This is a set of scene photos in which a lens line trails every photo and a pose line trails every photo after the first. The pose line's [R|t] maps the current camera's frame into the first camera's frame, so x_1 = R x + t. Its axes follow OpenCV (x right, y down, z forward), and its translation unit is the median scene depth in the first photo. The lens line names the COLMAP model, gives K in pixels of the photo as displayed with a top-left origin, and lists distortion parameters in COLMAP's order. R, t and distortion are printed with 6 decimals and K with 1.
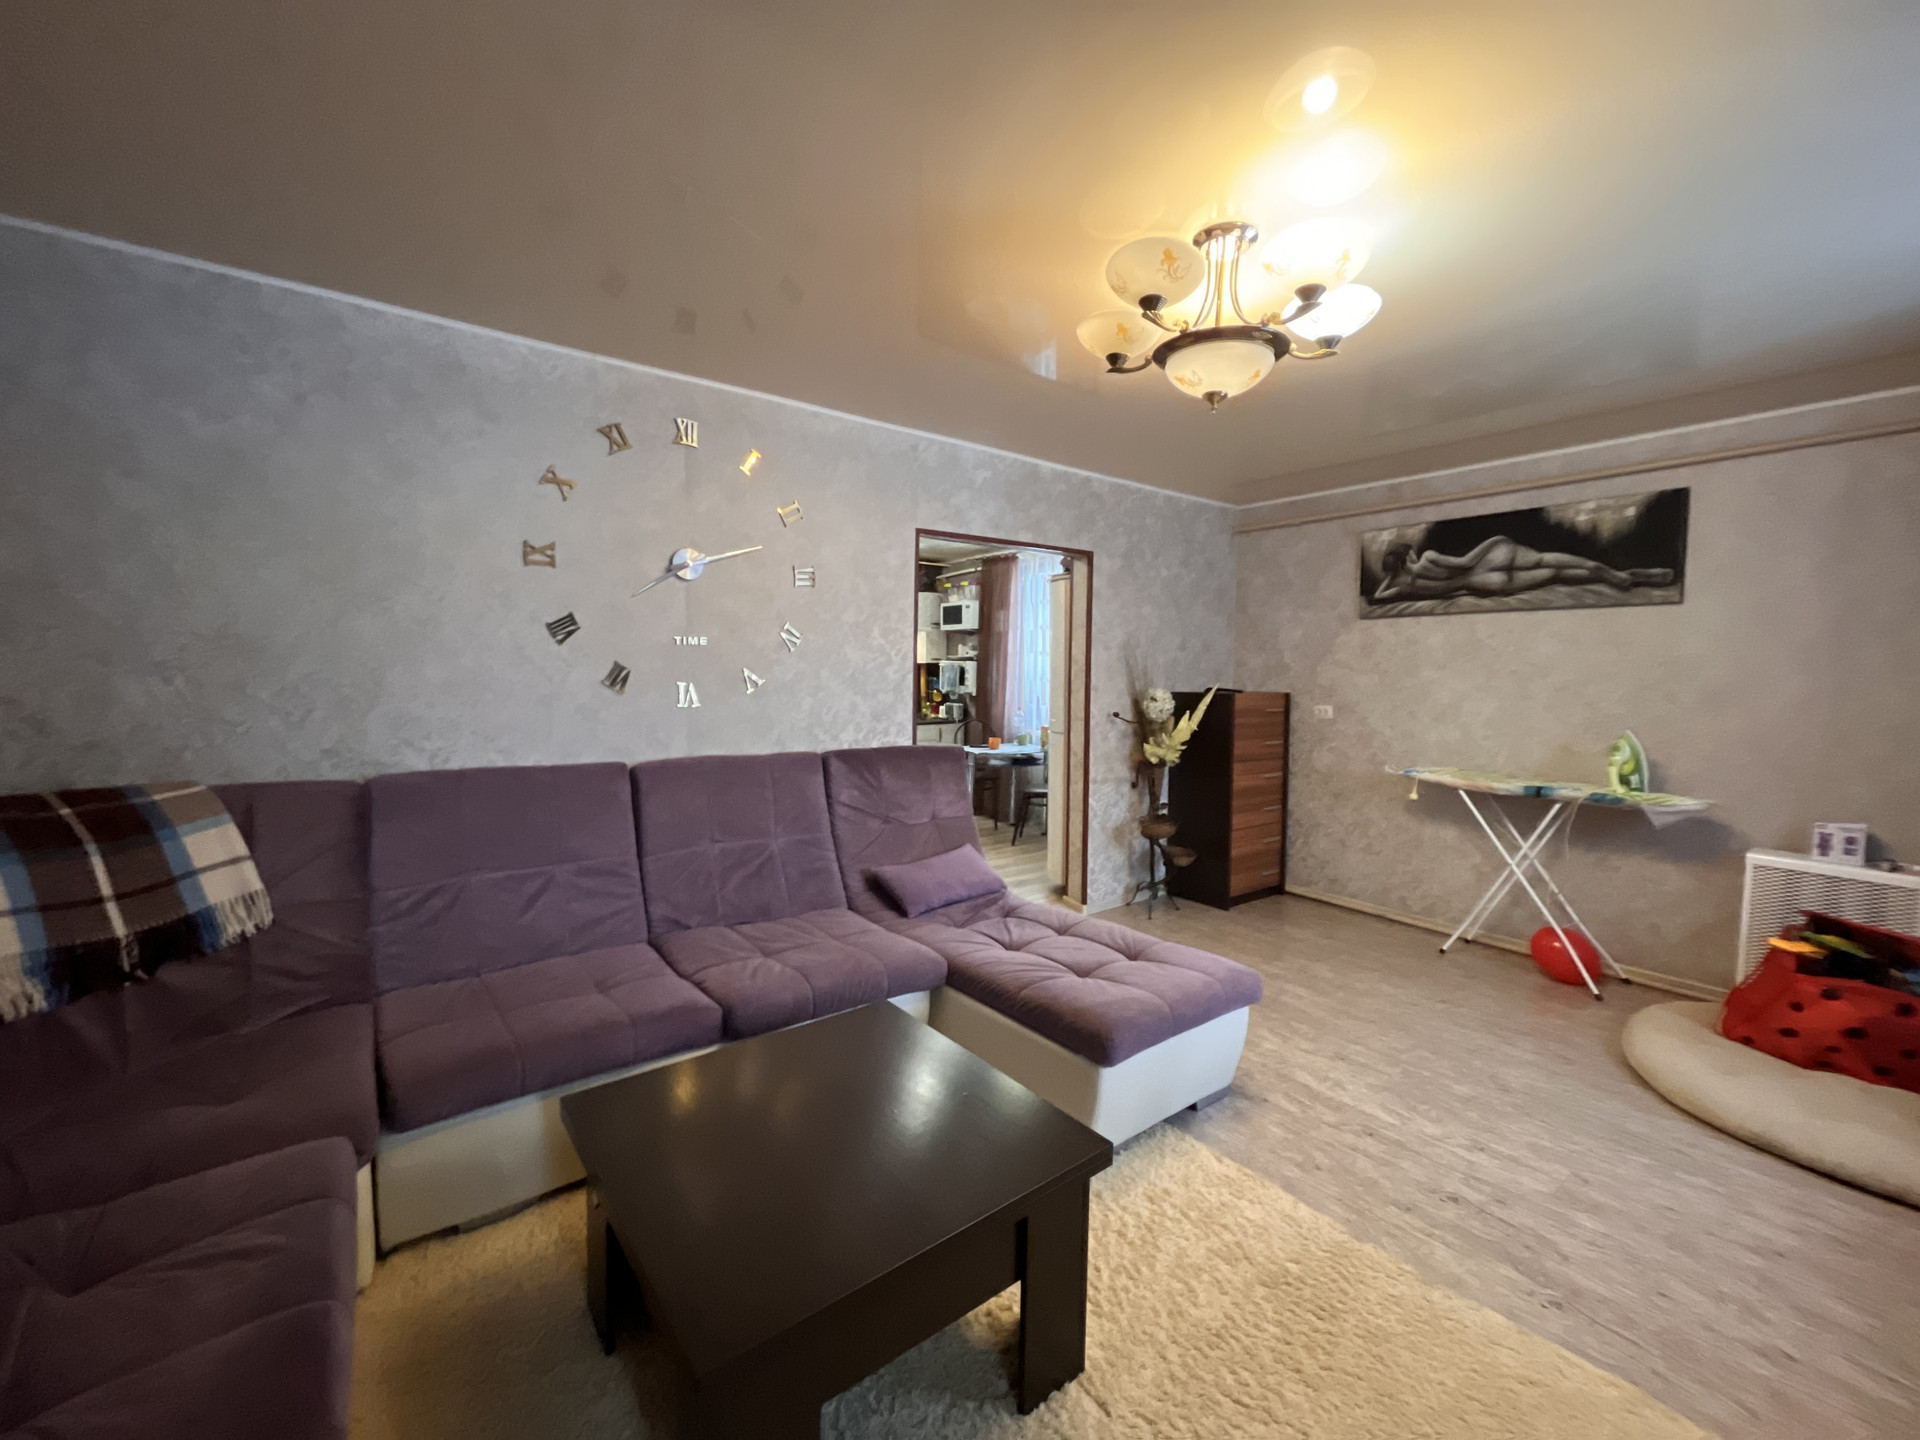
lens RADIAL K [[773.5, 0, 955.4], [0, 773.5, 720.7], [0, 0, 1]] dist [-0.002975, -0.001289]
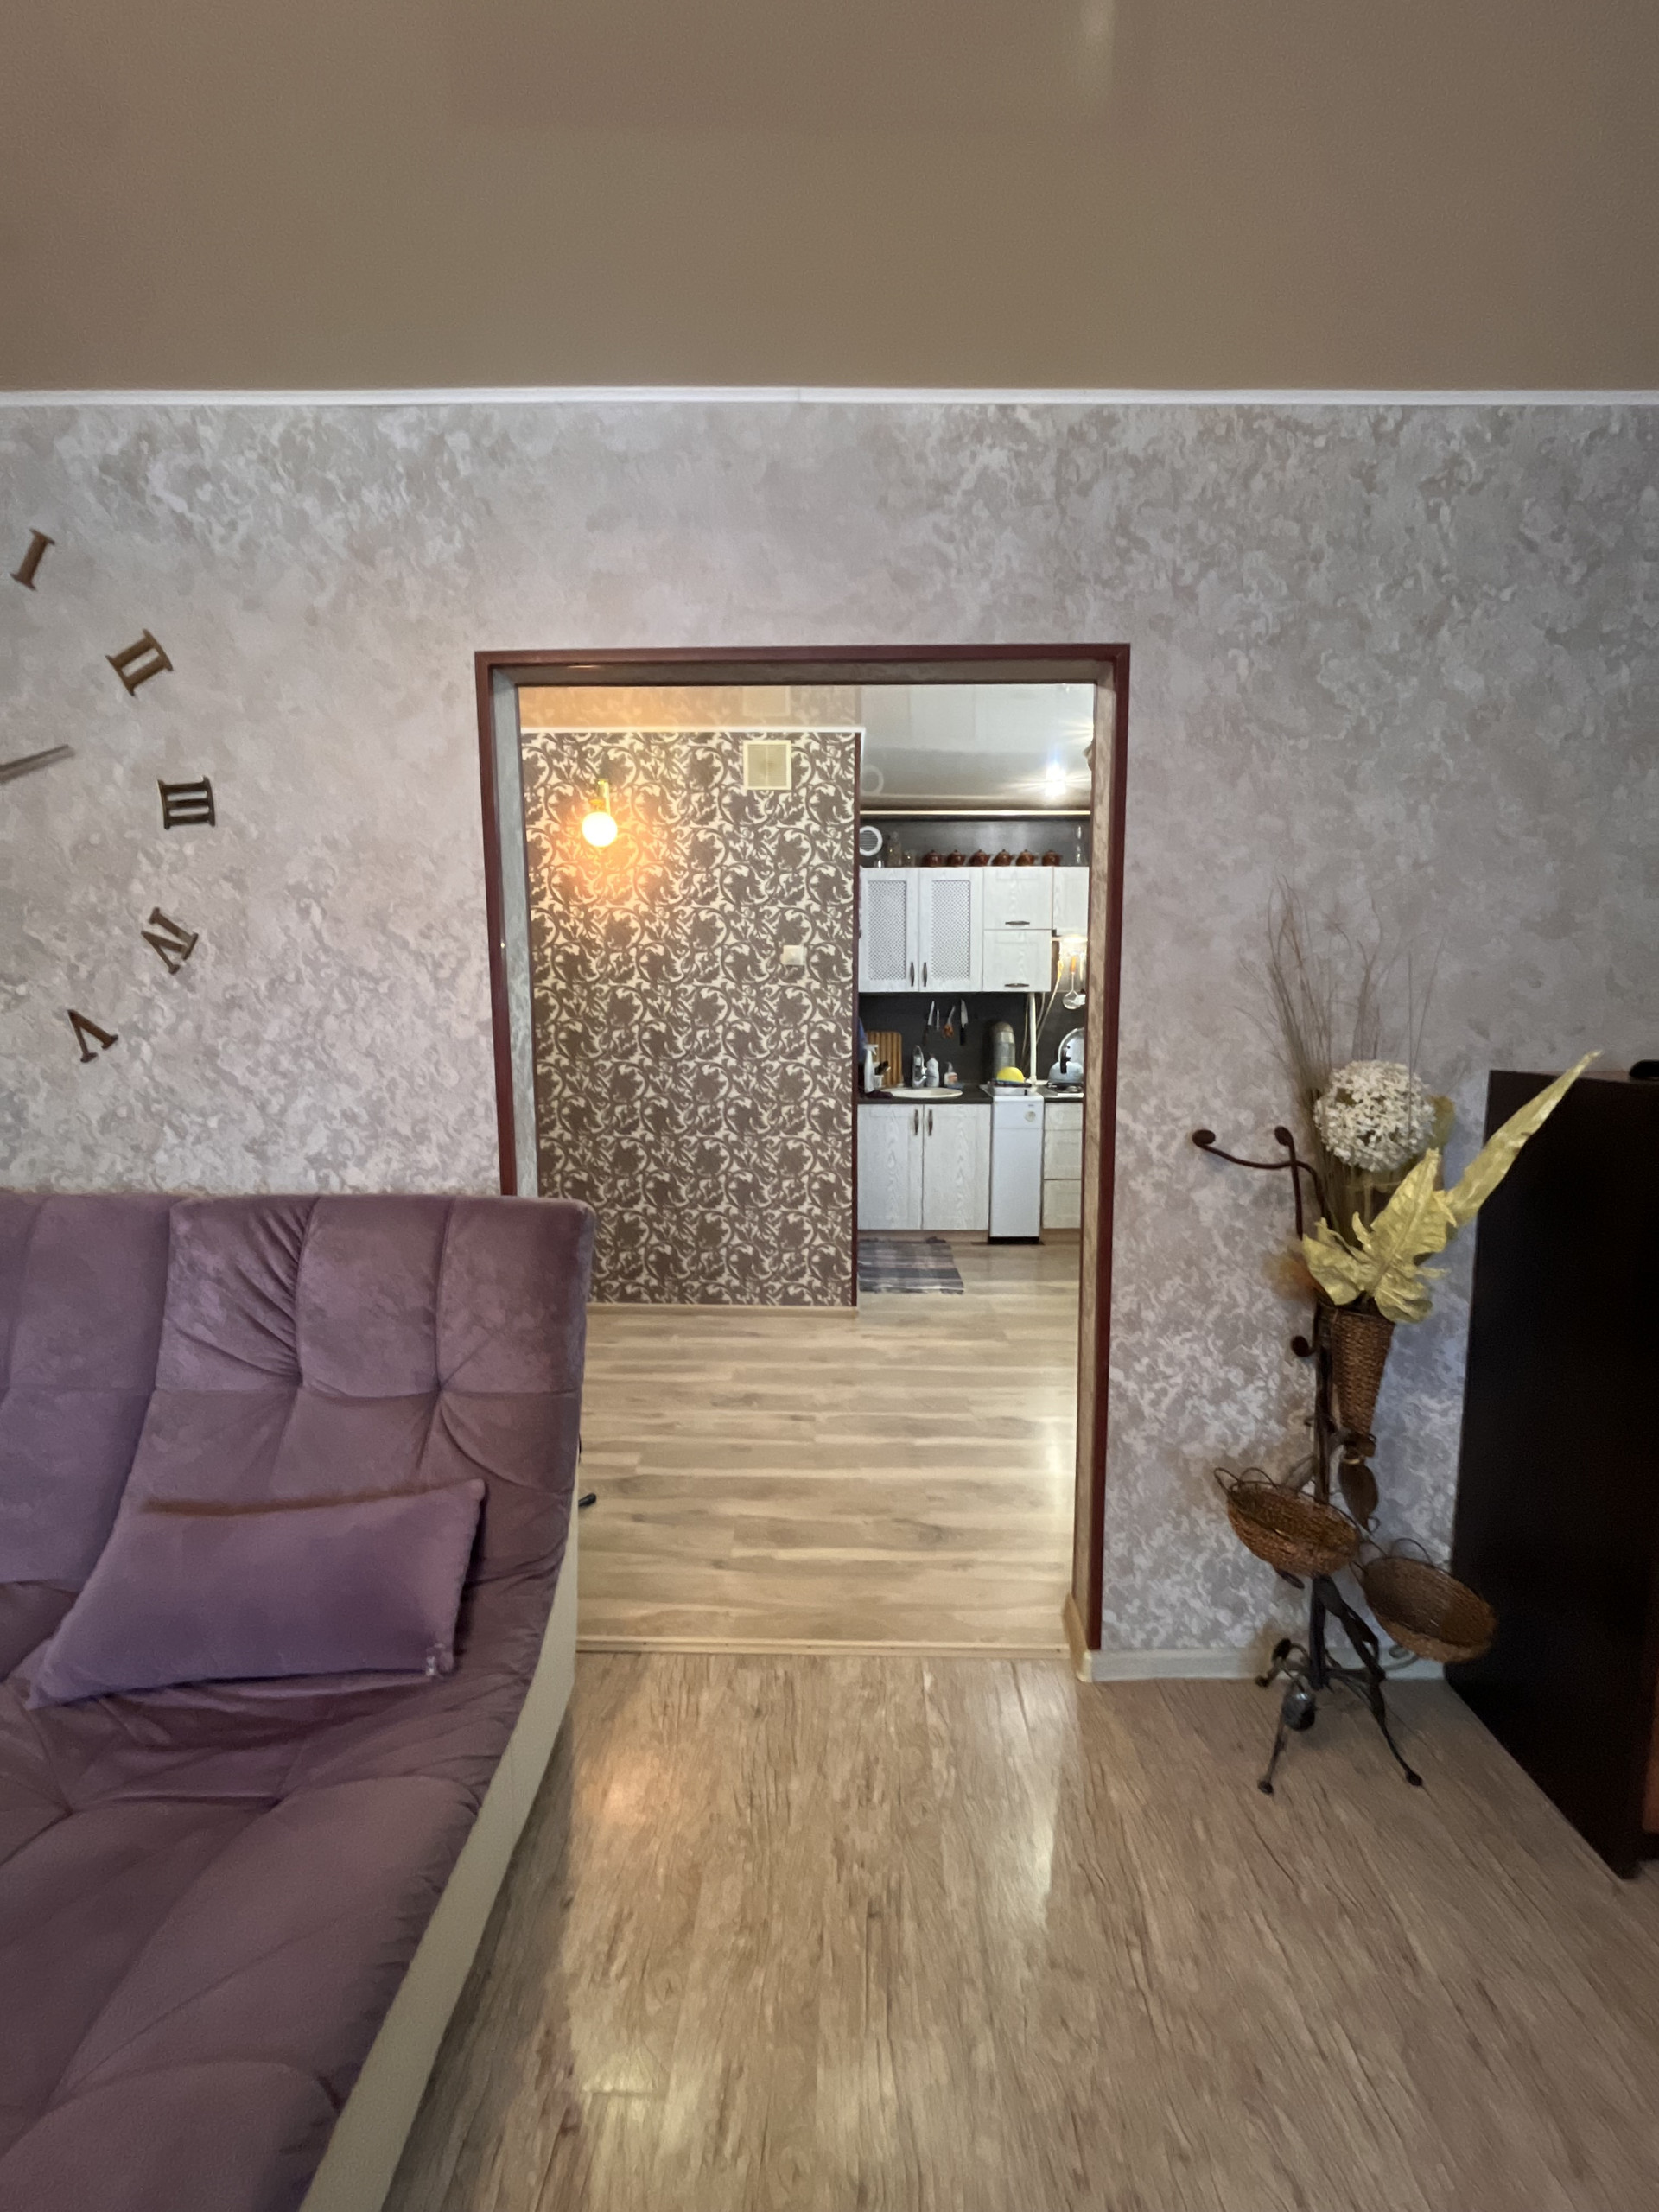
lens RADIAL K [[891.1, 0, 839.9], [0, 891.1, 1101.2], [0, 0, 1]] dist [-0.002975, -0.001289]
pose [[0.797380, 0.054747, -0.600989, 0.190293], [-0.029508, 0.998222, 0.051782, -0.023679], [0.602756, -0.023556, 0.797578, 0.368555]]
